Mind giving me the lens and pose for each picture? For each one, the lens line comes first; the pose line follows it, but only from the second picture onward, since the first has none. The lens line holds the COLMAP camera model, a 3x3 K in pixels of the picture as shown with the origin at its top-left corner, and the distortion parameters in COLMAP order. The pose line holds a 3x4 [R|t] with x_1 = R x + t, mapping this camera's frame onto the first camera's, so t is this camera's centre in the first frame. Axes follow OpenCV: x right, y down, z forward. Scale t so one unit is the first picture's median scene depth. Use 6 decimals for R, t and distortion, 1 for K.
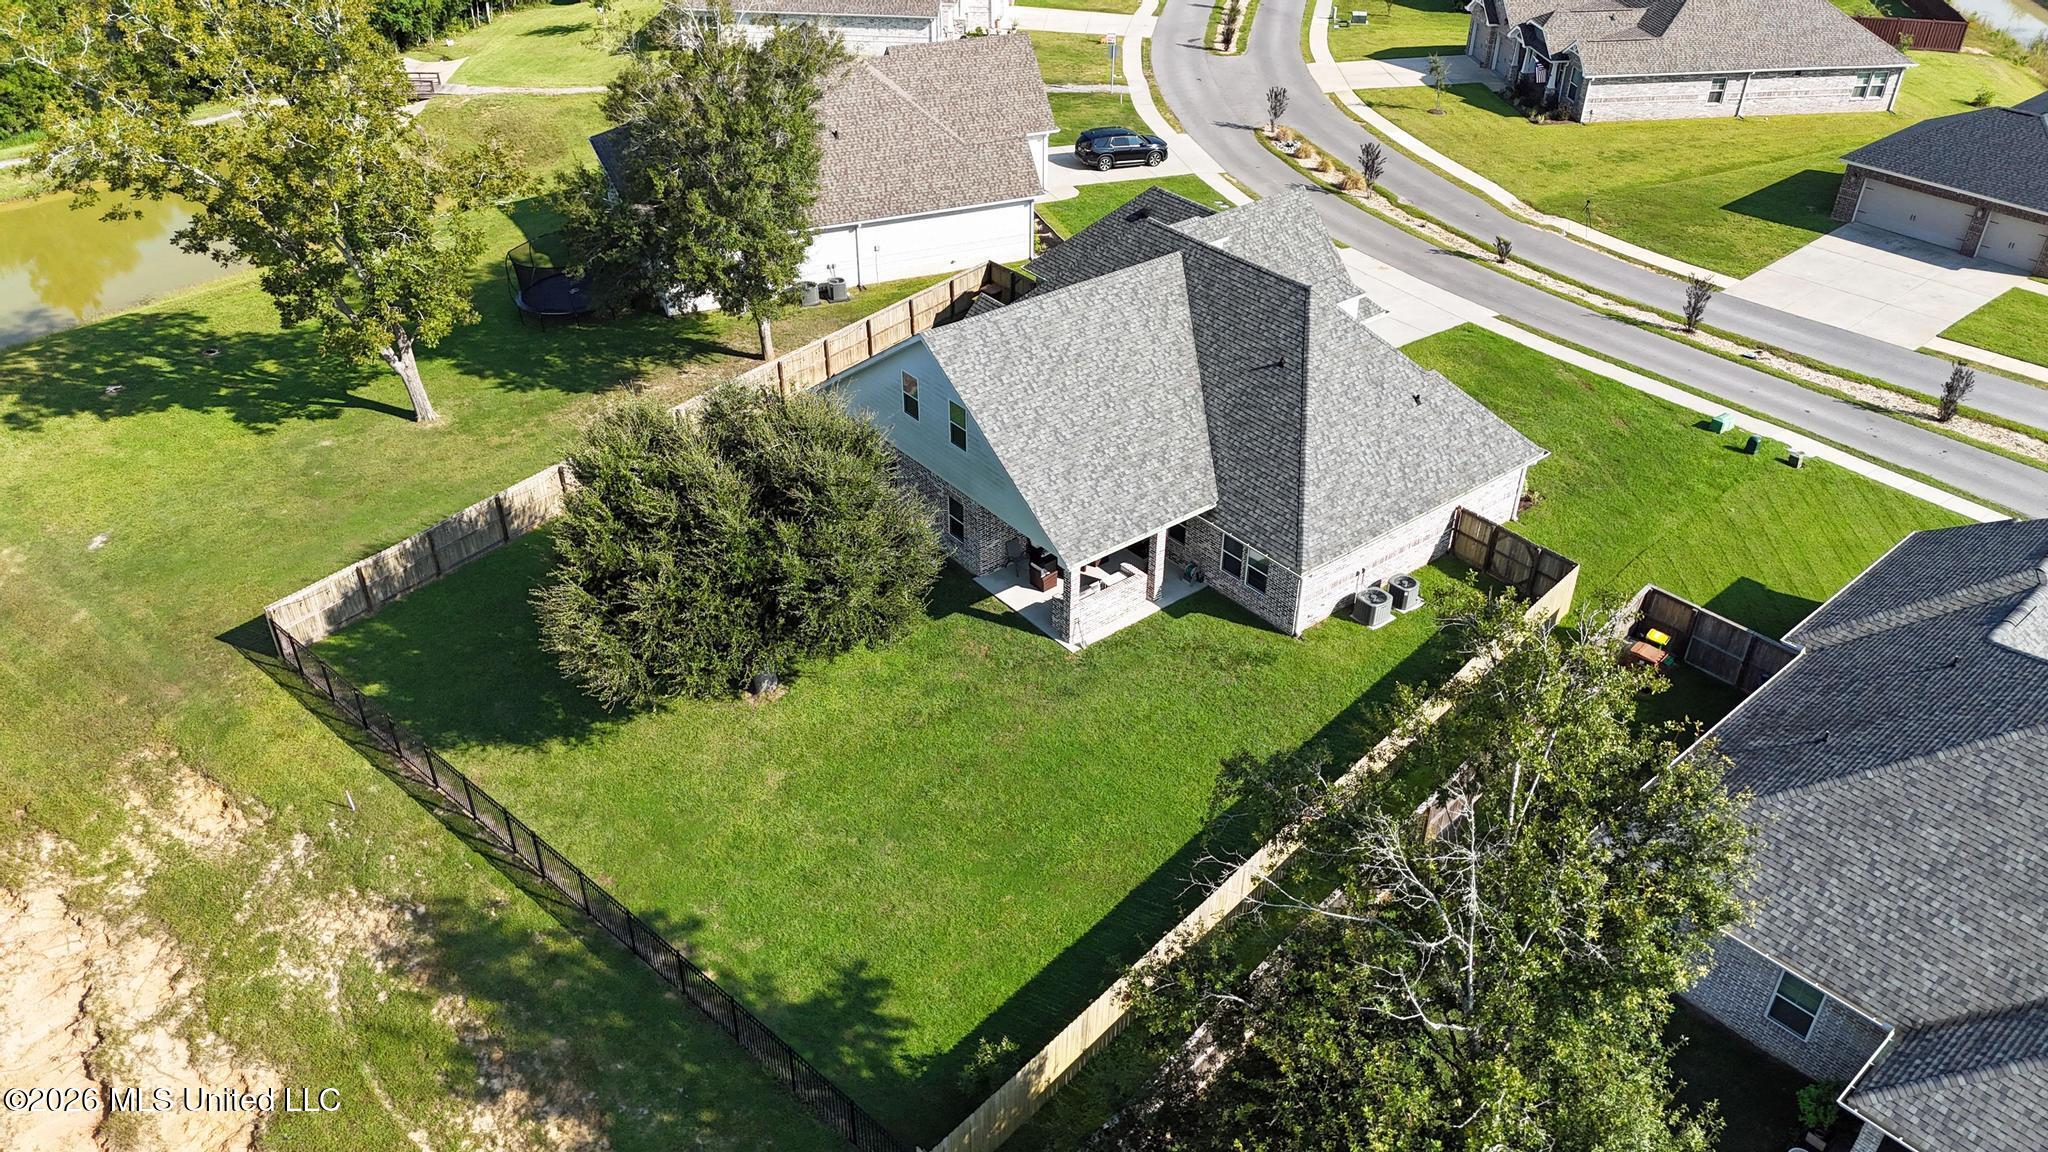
lens RADIAL K [[1499.9, 0, 1026.0], [0, 1499.9, 577.5], [0, 0, 1]] dist [0.058783, -0.053517]
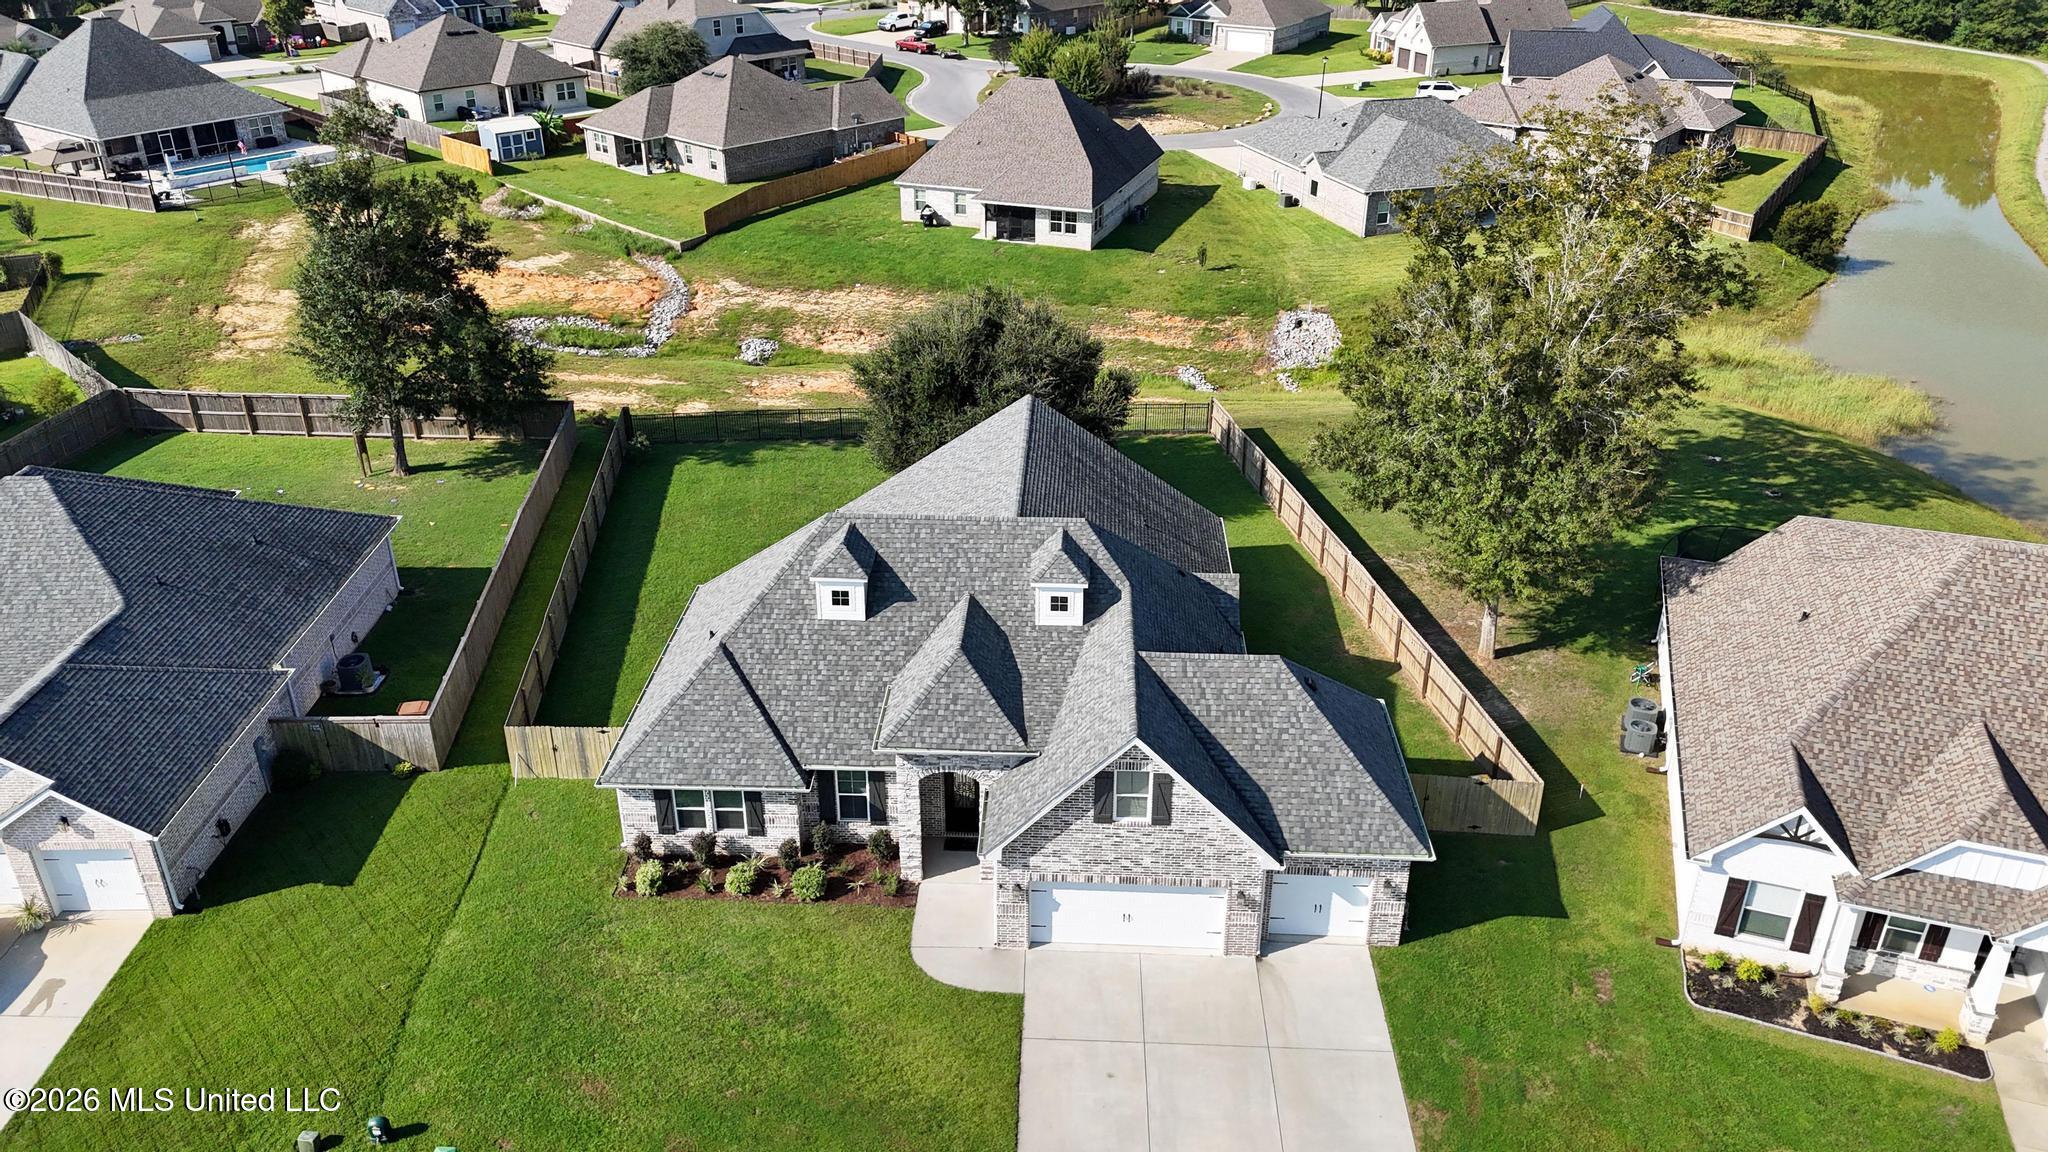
lens RADIAL K [[1499.9, 0, 1020.2], [0, 1499.9, 584.8], [0, 0, 1]] dist [0.058783, -0.053517]
pose [[-0.660656, 0.342949, -0.667772, 0.606084], [-0.426611, 0.560421, 0.709882, -0.713279], [0.617686, 0.753866, -0.223940, 1.065690]]
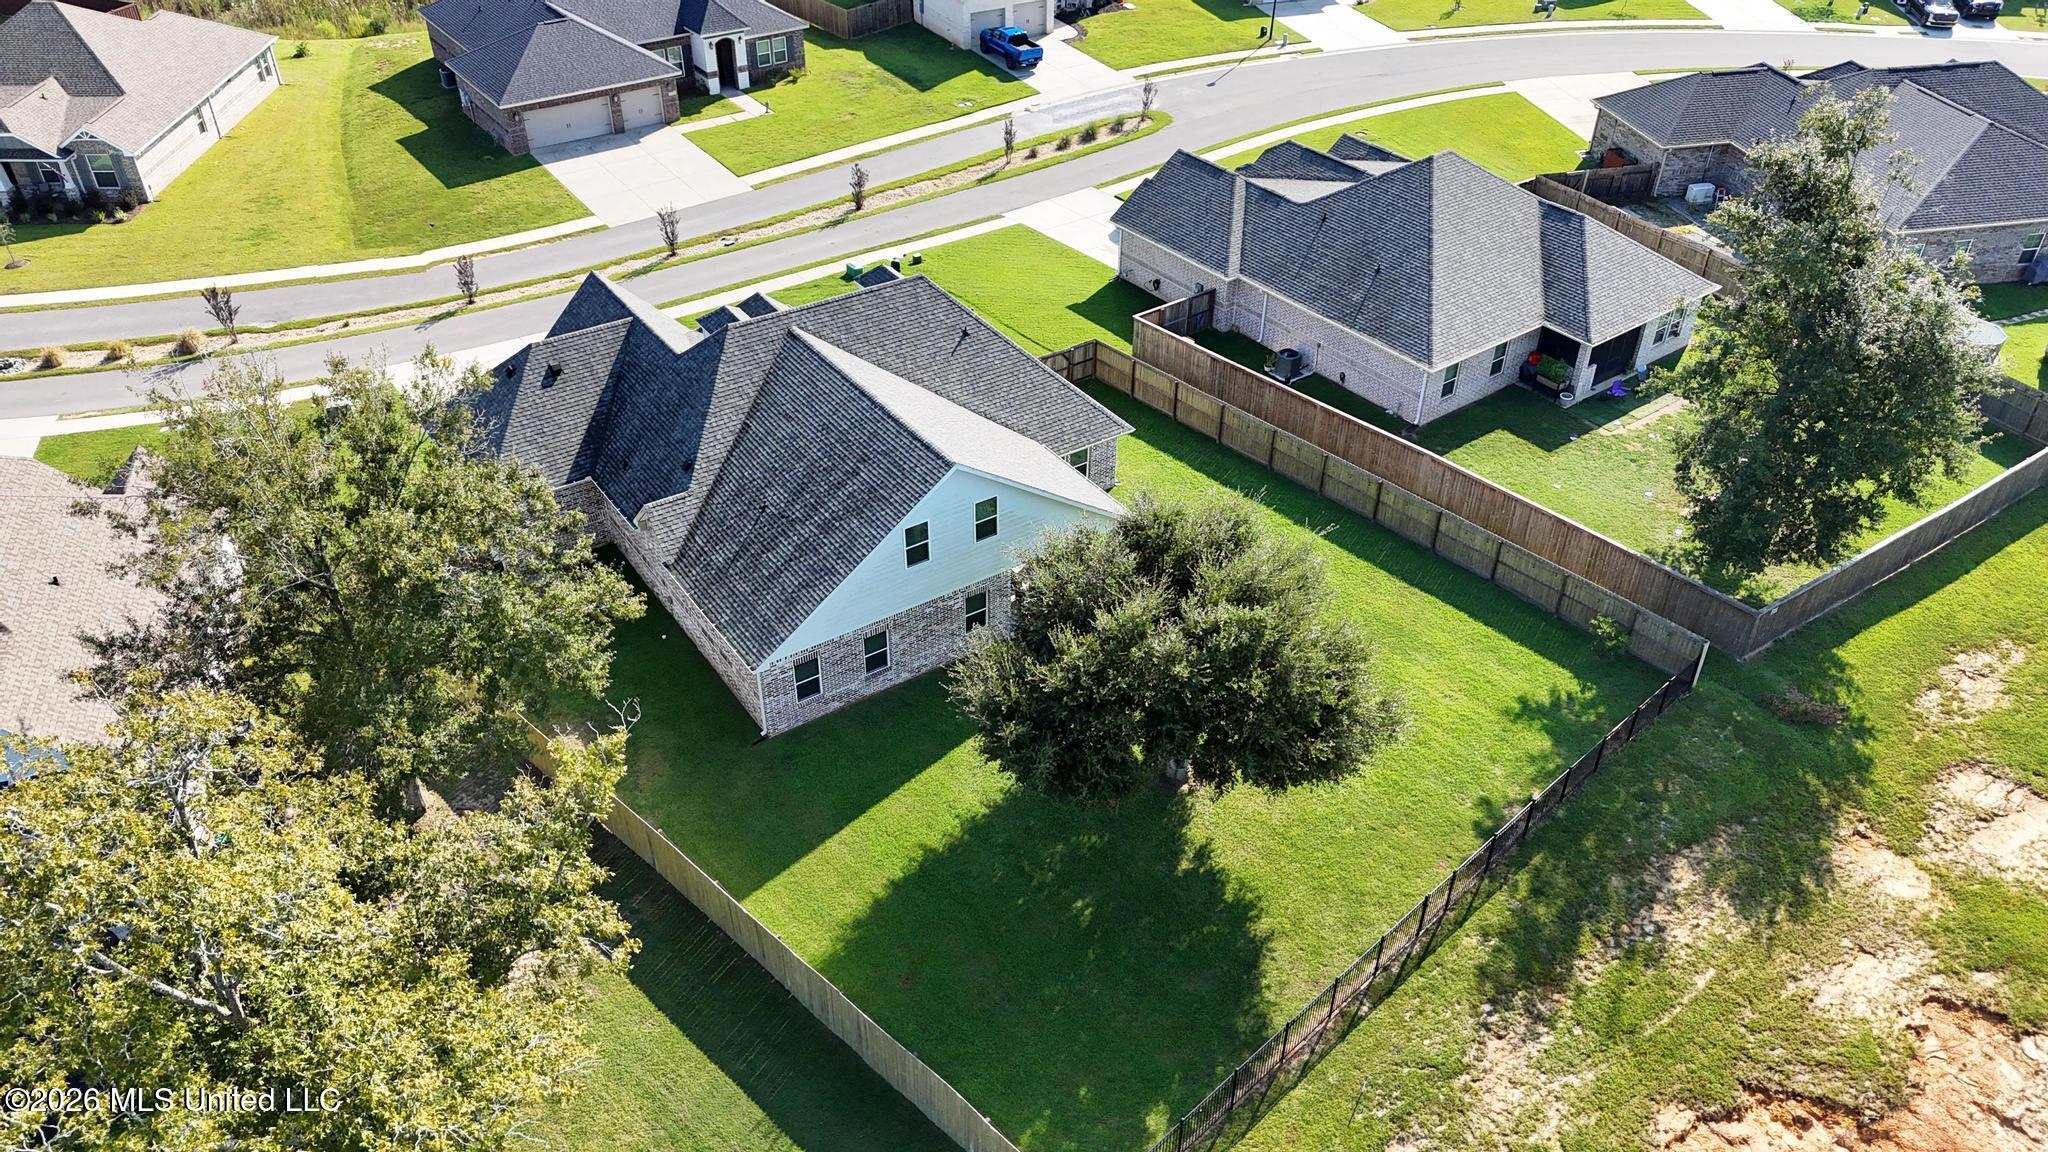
lens RADIAL K [[1499.9, 0, 1028.7], [0, 1499.9, 575.6], [0, 0, 1]] dist [0.058783, -0.053517]
pose [[0.079704, -0.592615, 0.801533, -0.699416], [0.556058, 0.693791, 0.457661, -0.415535], [-0.827313, 0.409221, 0.384826, 0.472132]]
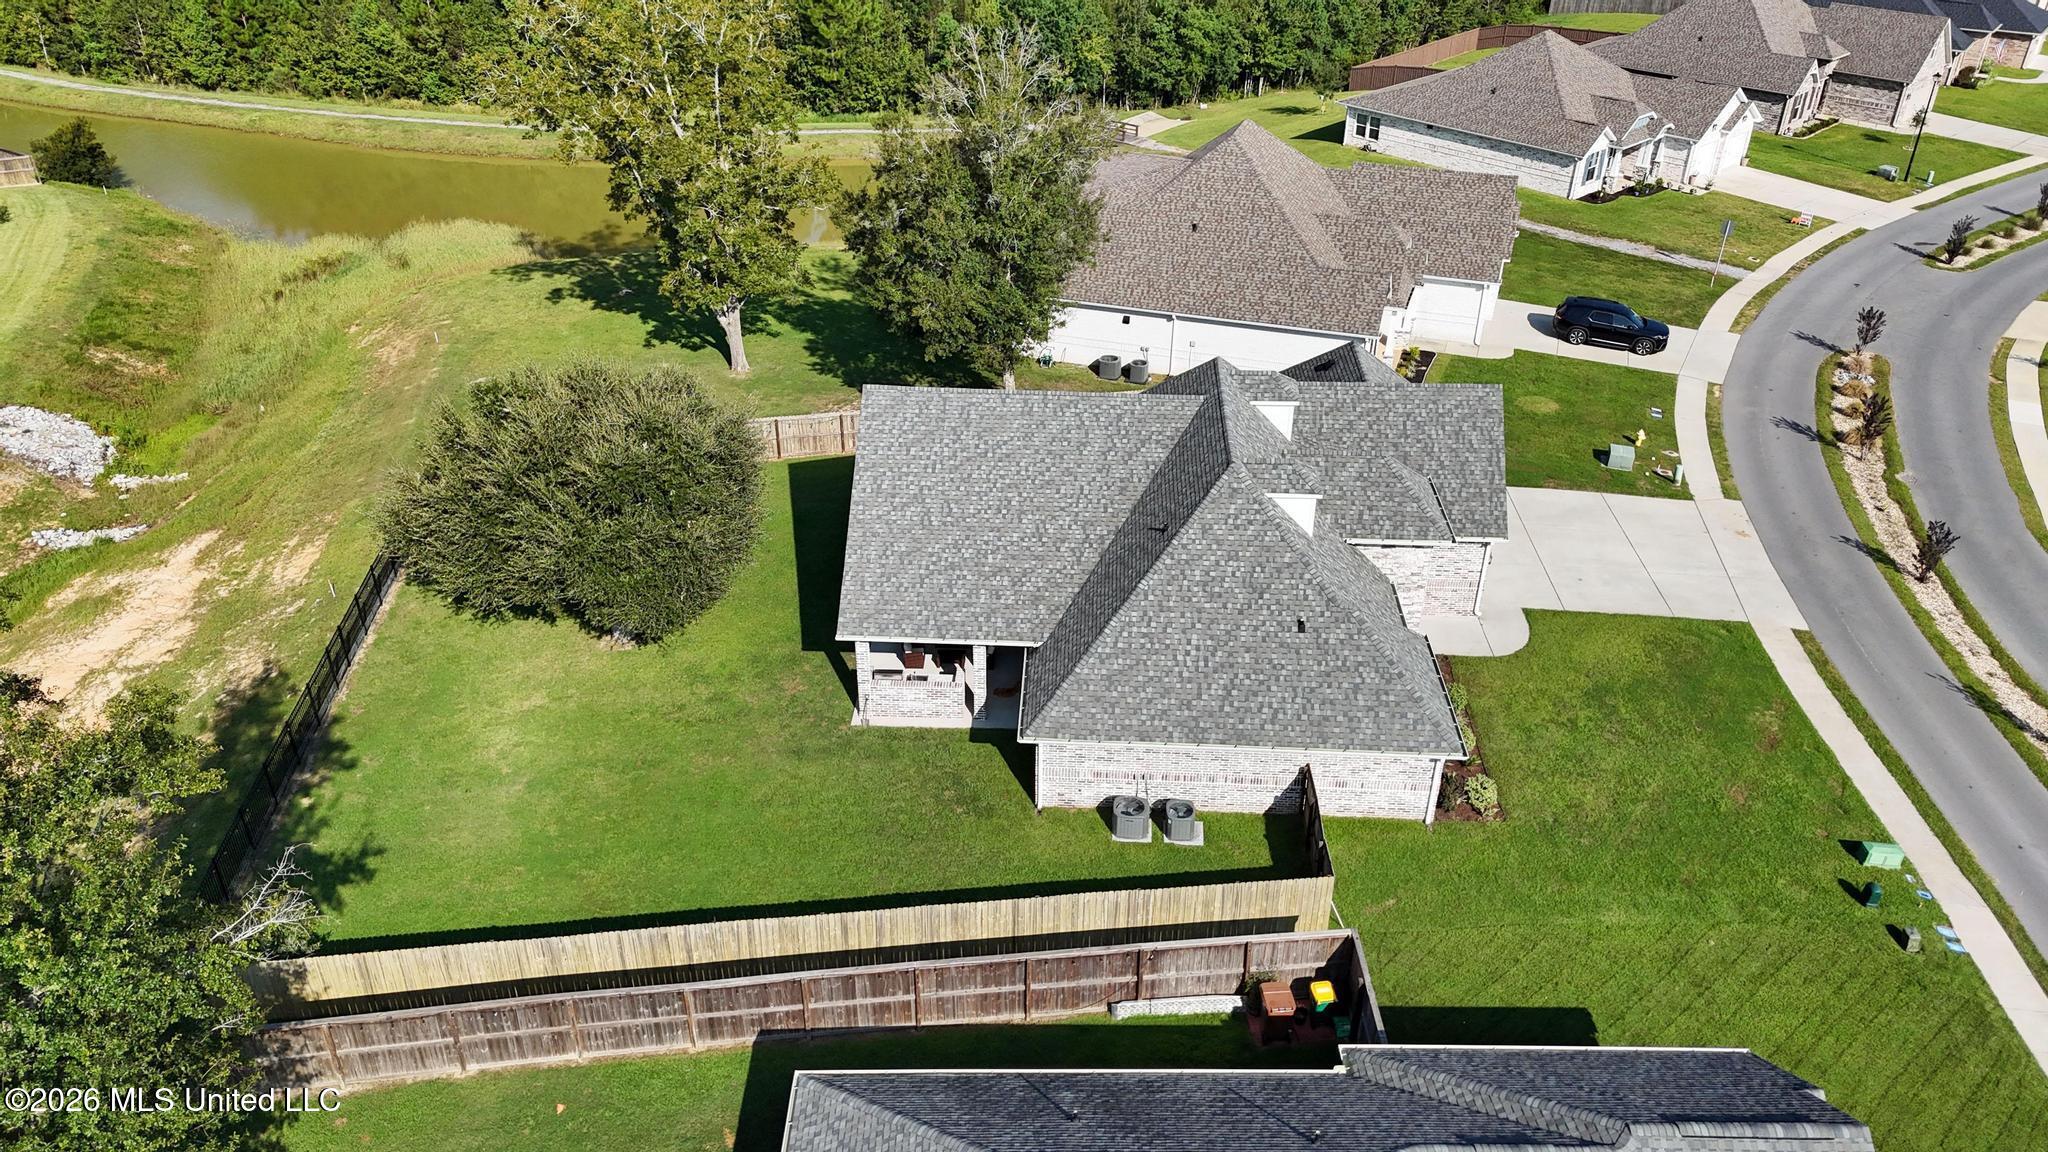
lens RADIAL K [[1499.9, 0, 1033.0], [0, 1499.9, 563.2], [0, 0, 1]] dist [0.058783, -0.053517]
pose [[0.751094, 0.336854, -0.567791, 0.504699], [-0.373683, 0.925924, 0.055003, -0.115678], [0.544259, 0.170862, 0.821333, 0.176460]]
